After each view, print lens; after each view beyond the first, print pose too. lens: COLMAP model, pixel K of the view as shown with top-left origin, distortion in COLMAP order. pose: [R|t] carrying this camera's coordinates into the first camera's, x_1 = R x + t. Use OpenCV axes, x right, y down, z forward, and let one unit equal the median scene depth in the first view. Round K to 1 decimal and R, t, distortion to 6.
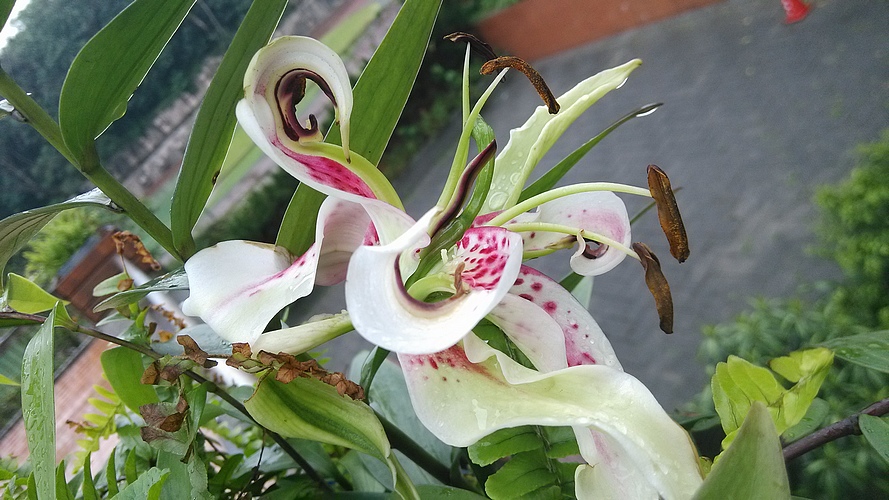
lens RADIAL K [[733.0, 0, 432.9], [0, 733.0, 248.8], [0, 0, 1]] dist [0.141686, -0.286508]
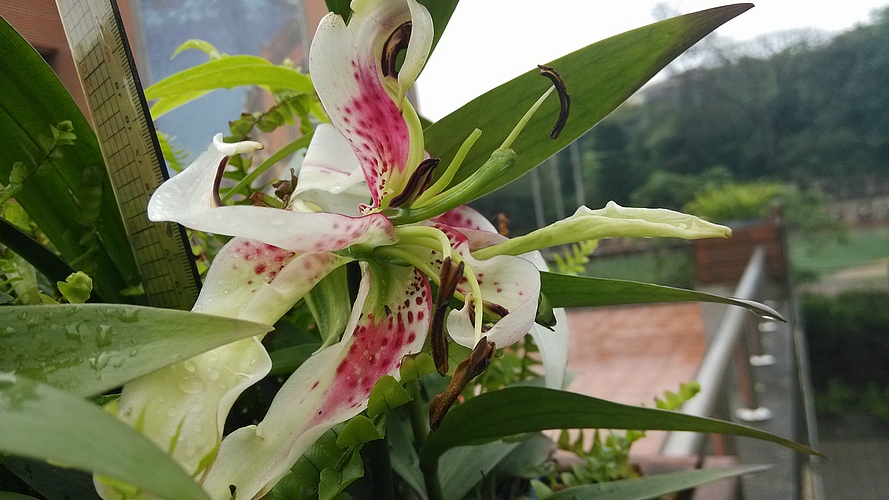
lens RADIAL K [[733.0, 0, 432.9], [0, 733.0, 248.8], [0, 0, 1]] dist [0.141686, -0.286508]
pose [[0.422571, 0.601045, -0.678365, 0.726463], [-0.588406, 0.751224, 0.299067, -0.304505], [0.689357, 0.272776, 0.671104, 0.315435]]
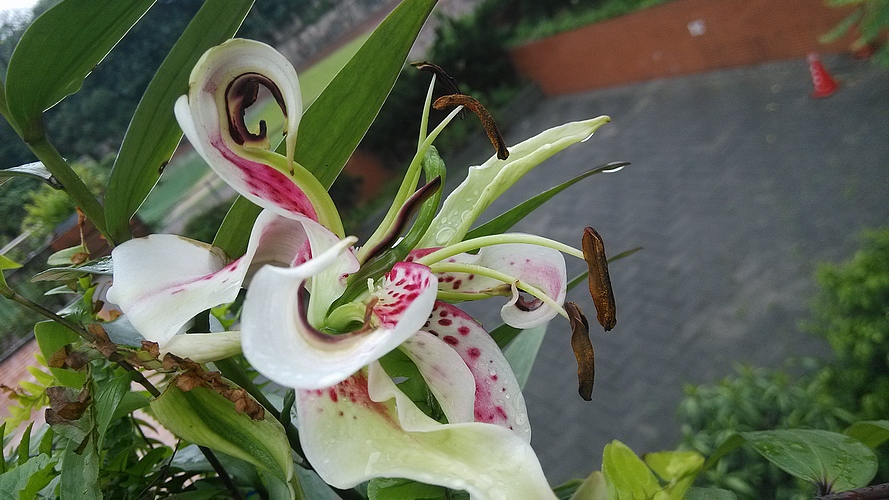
lens RADIAL K [[733.0, 0, 432.9], [0, 733.0, 248.8], [0, 0, 1]] dist [0.141686, -0.286508]
pose [[0.987759, 0.155855, -0.006436, 0.084790], [-0.155951, 0.987583, -0.018936, -0.028677], [0.003404, 0.019708, 0.999800, 0.024580]]
